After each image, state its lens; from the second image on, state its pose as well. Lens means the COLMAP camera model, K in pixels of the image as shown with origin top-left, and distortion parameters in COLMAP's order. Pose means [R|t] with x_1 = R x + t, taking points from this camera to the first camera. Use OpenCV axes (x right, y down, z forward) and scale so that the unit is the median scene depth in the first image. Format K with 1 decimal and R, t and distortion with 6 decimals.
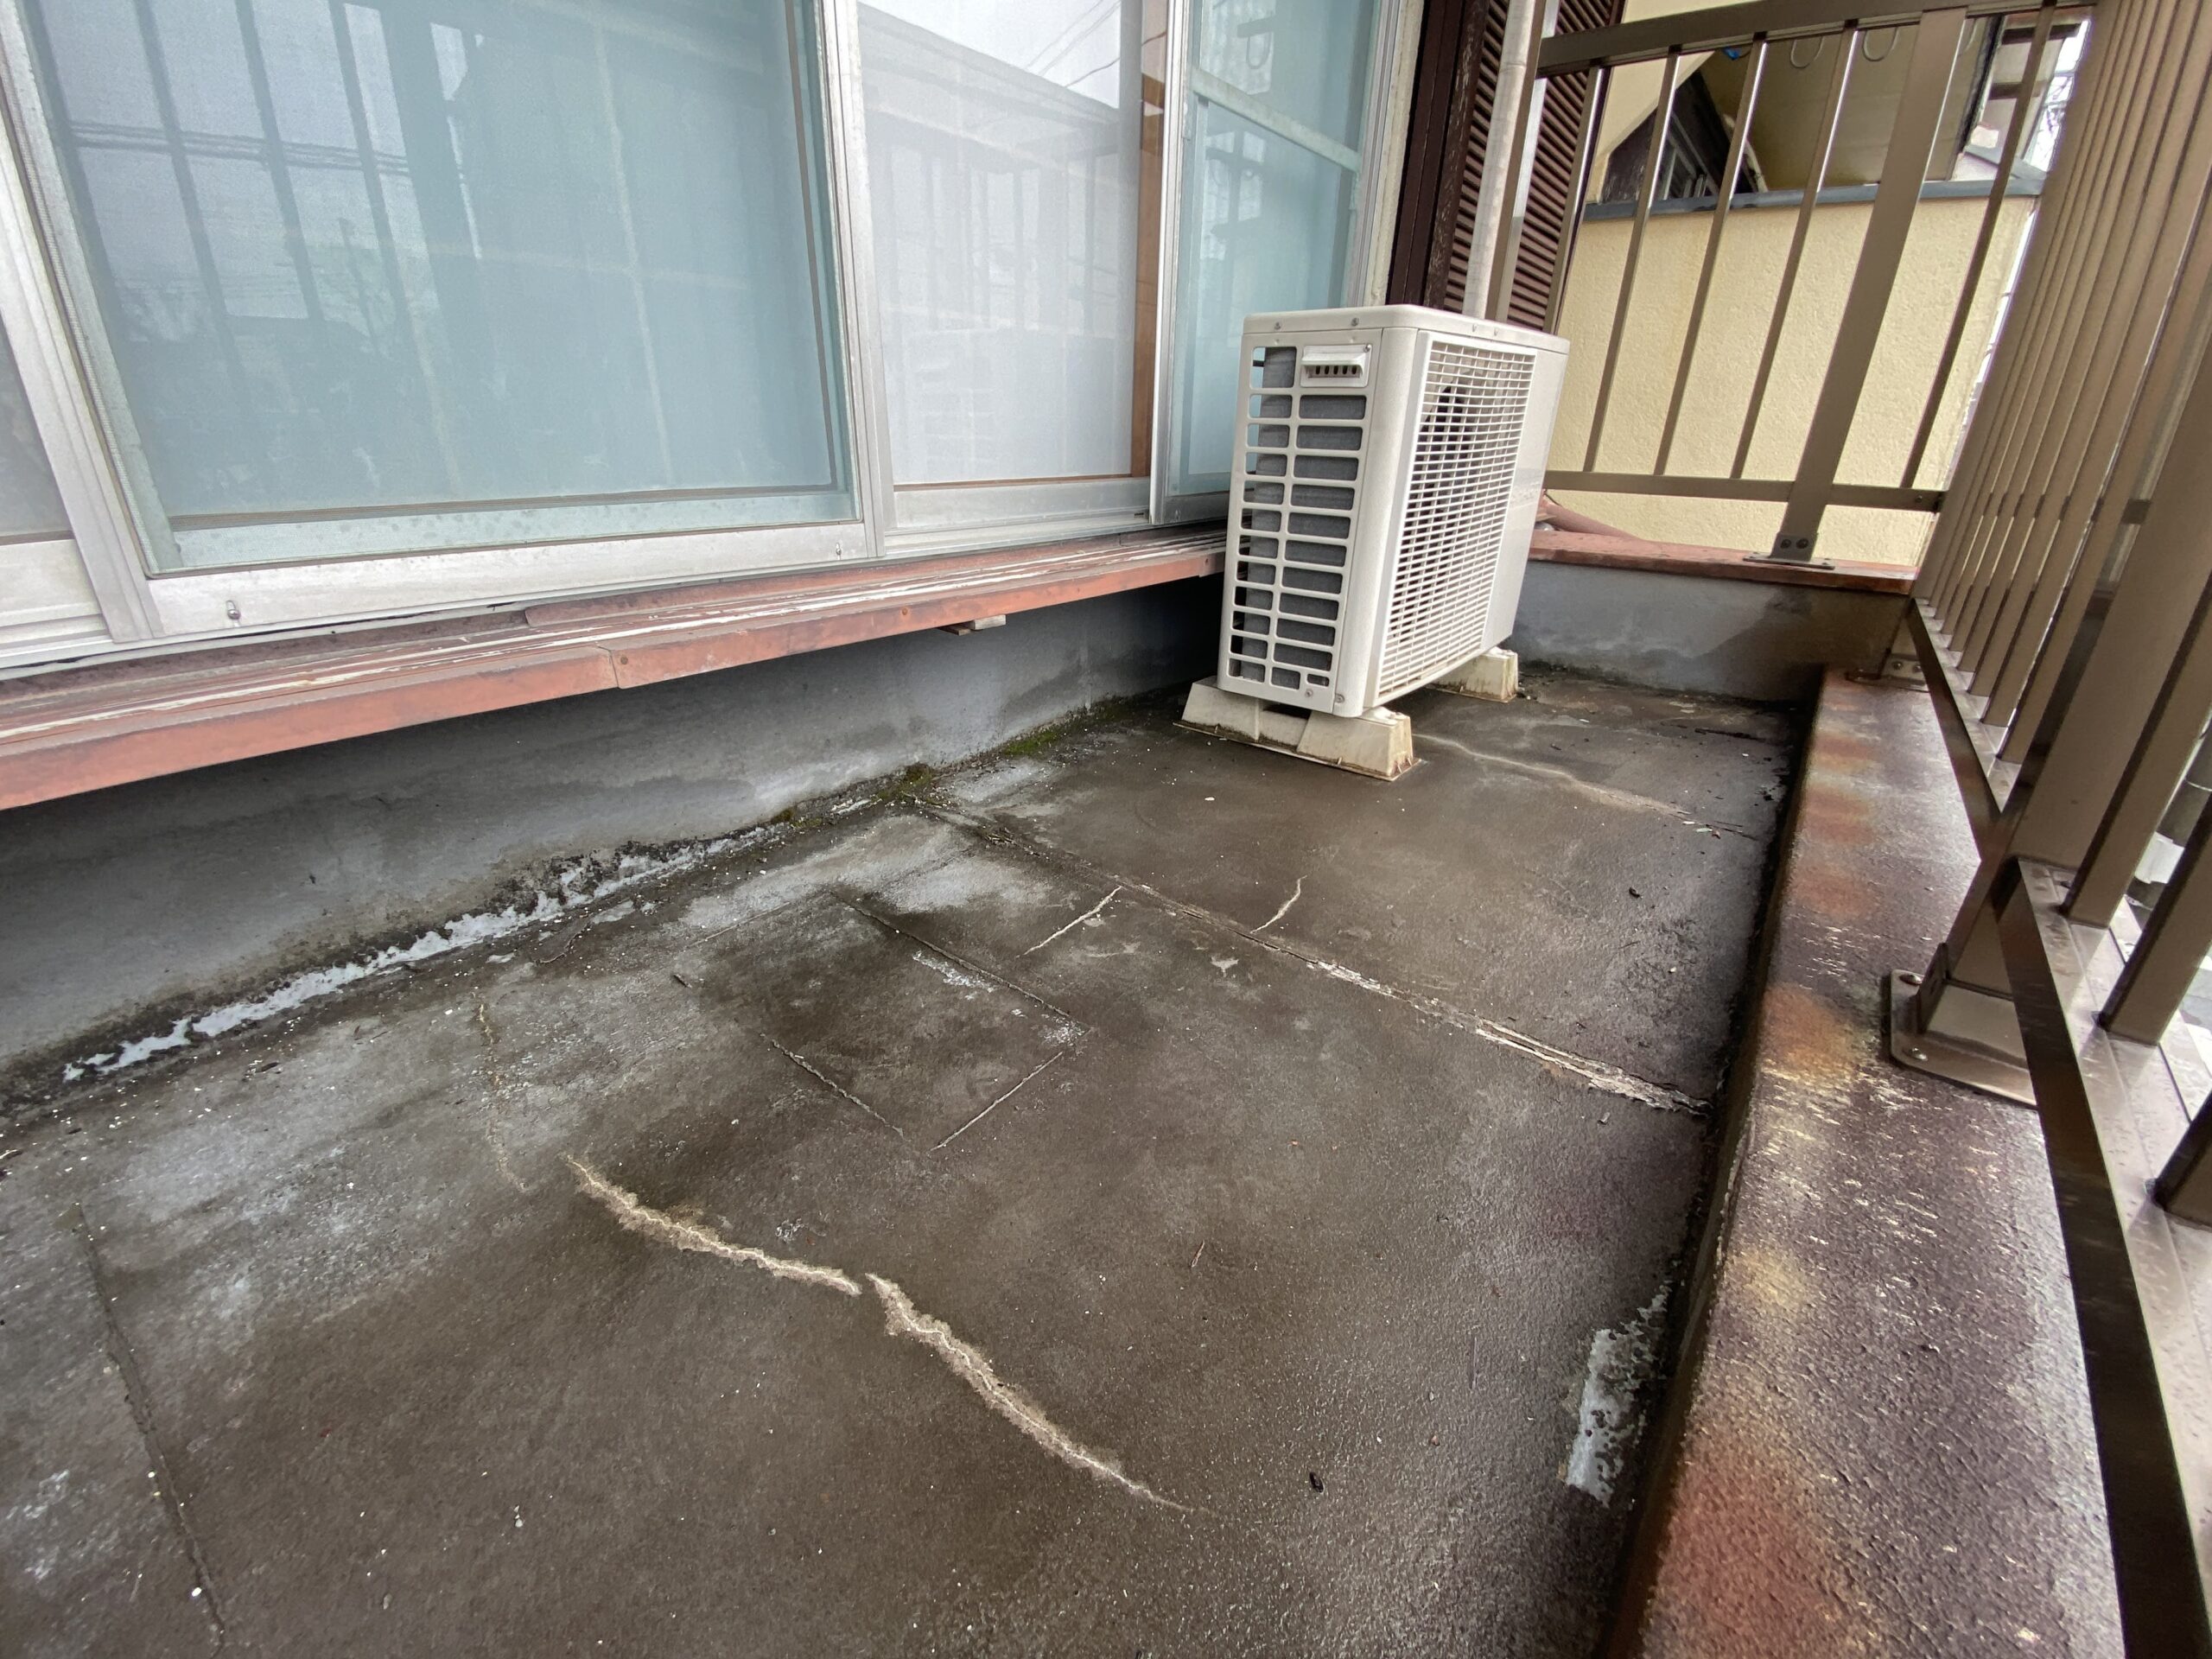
lens RADIAL K [[891.5, 0, 1106.0], [0, 891.5, 829.5], [0, 0, 1]] dist [0.000848, -0.014326]
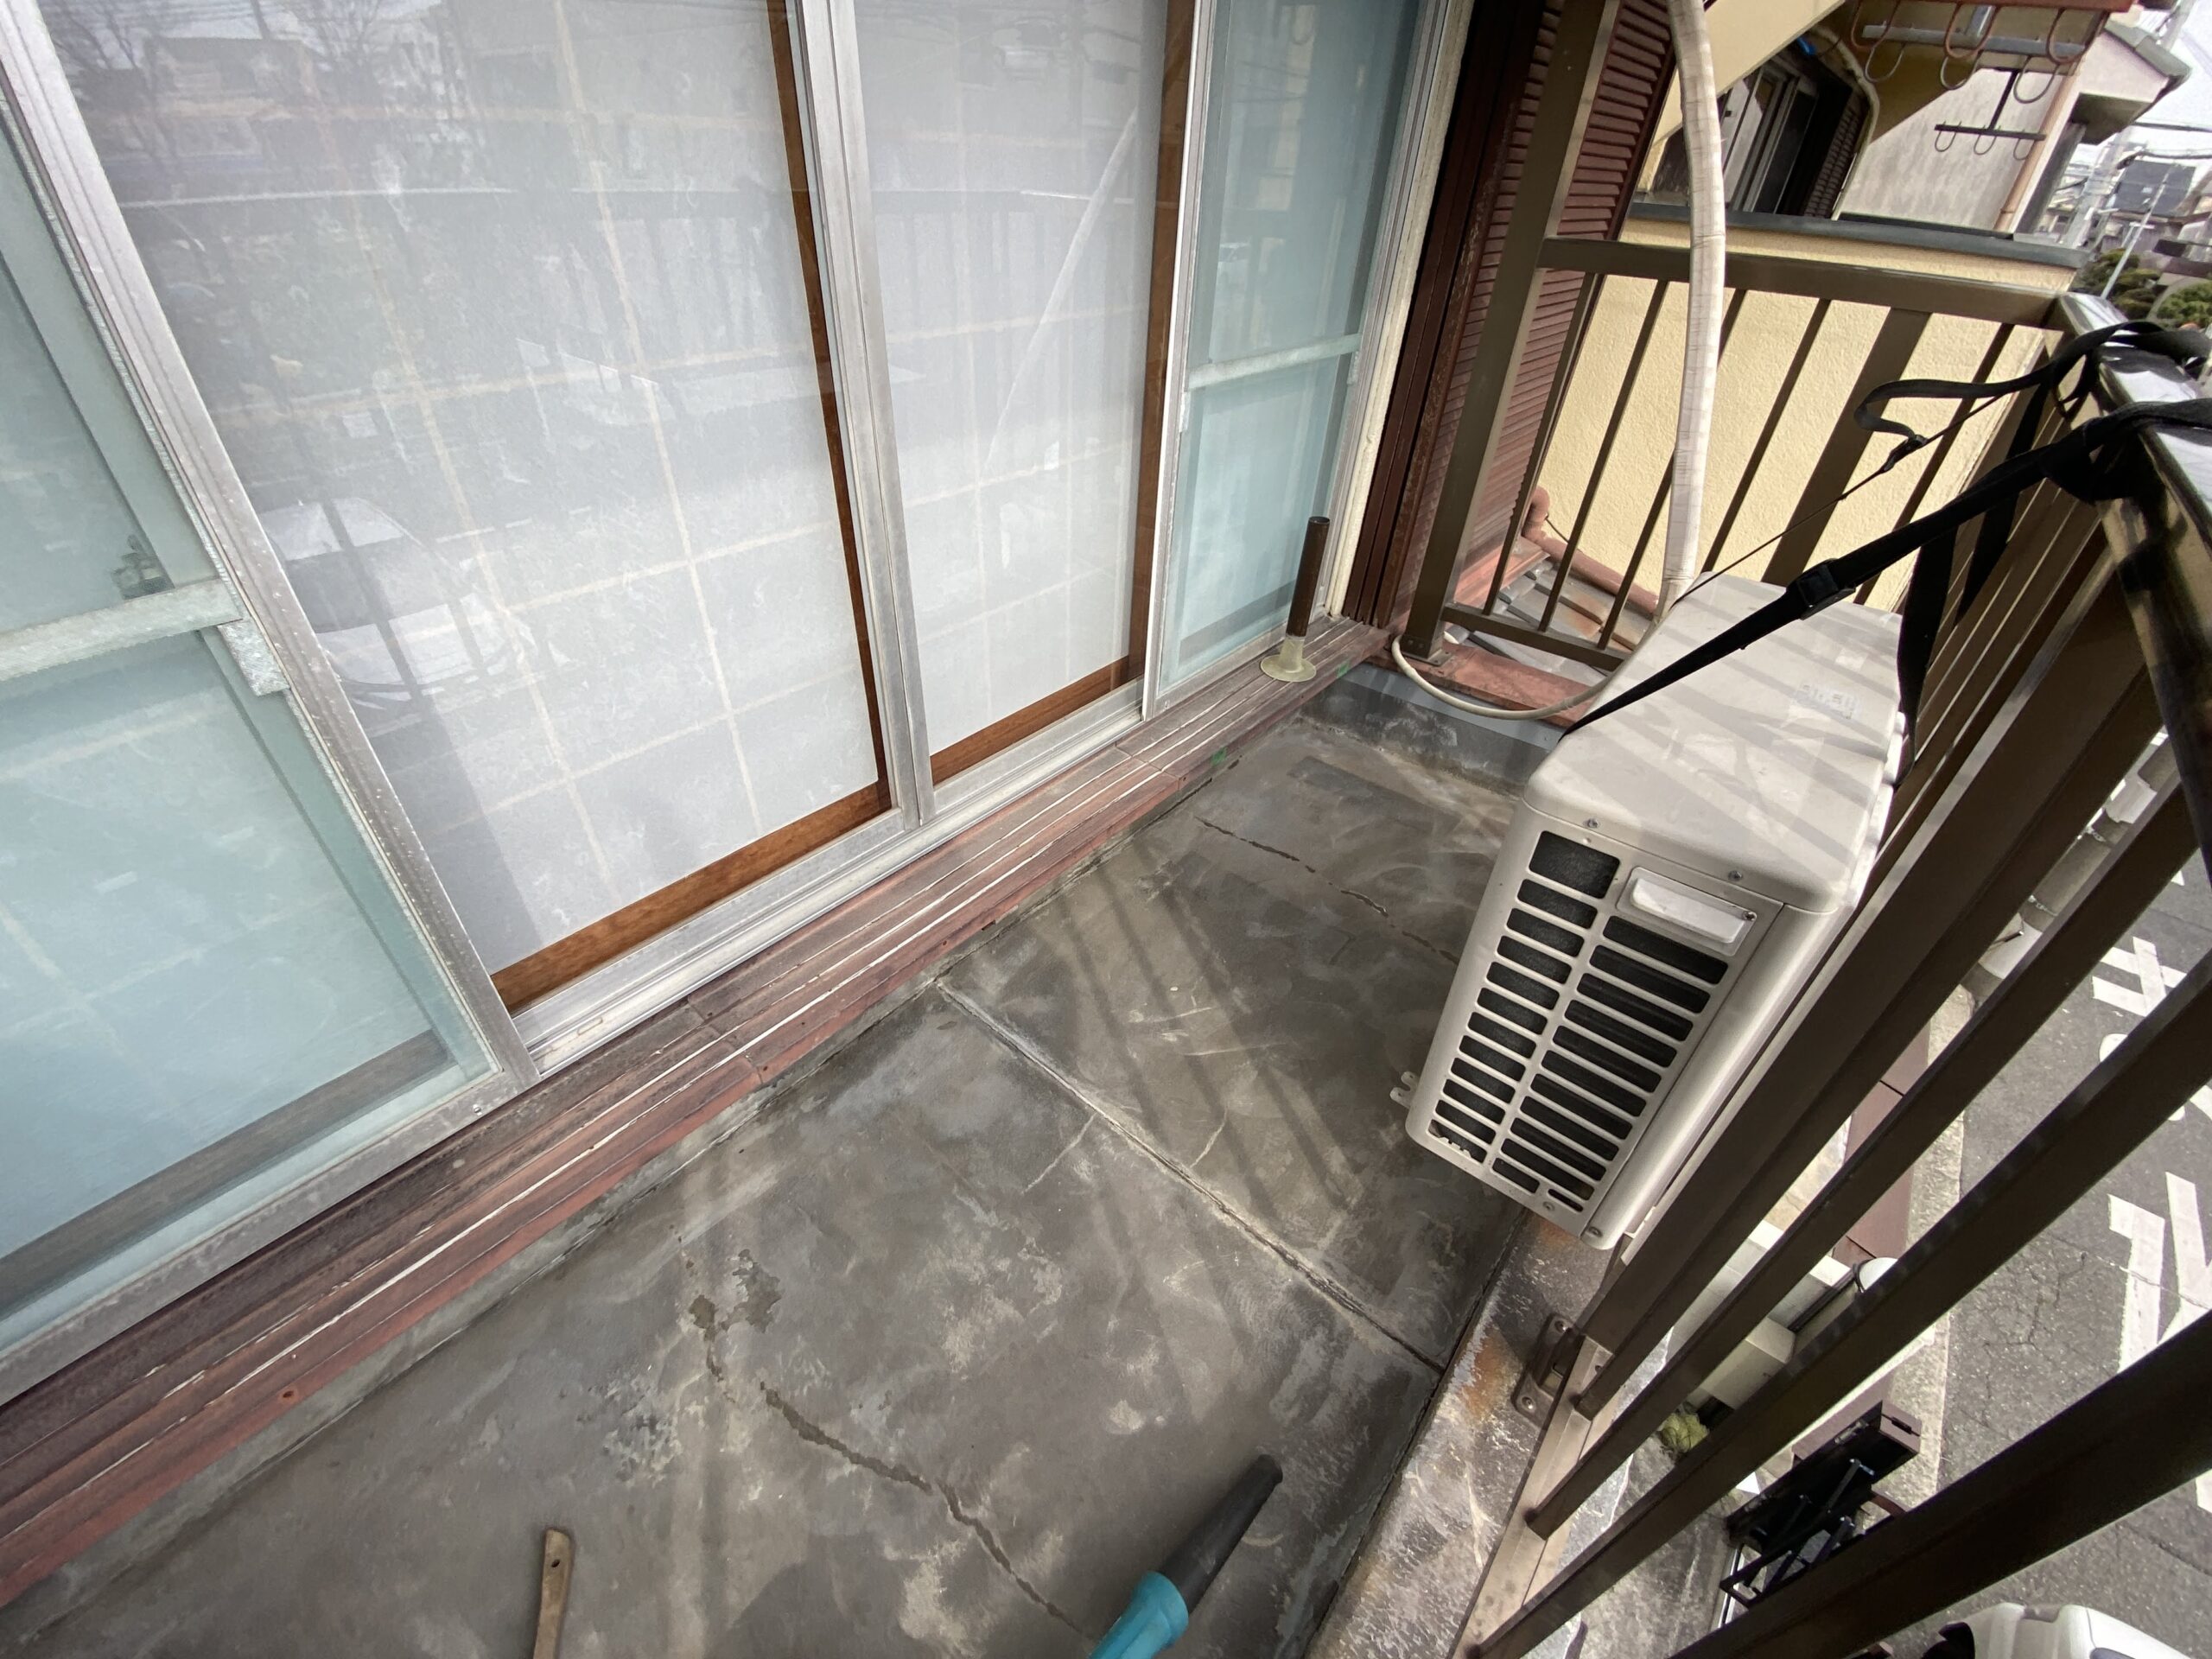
lens RADIAL K [[885.9, 0, 1106.0], [0, 885.9, 829.5], [0, 0, 1]] dist [-0.001367, -0.011844]
pose [[0.999121, 0.038691, -0.016159, 0.017739], [-0.034336, 0.976165, 0.214296, -0.311290], [0.024066, -0.213553, 0.976635, -0.127678]]
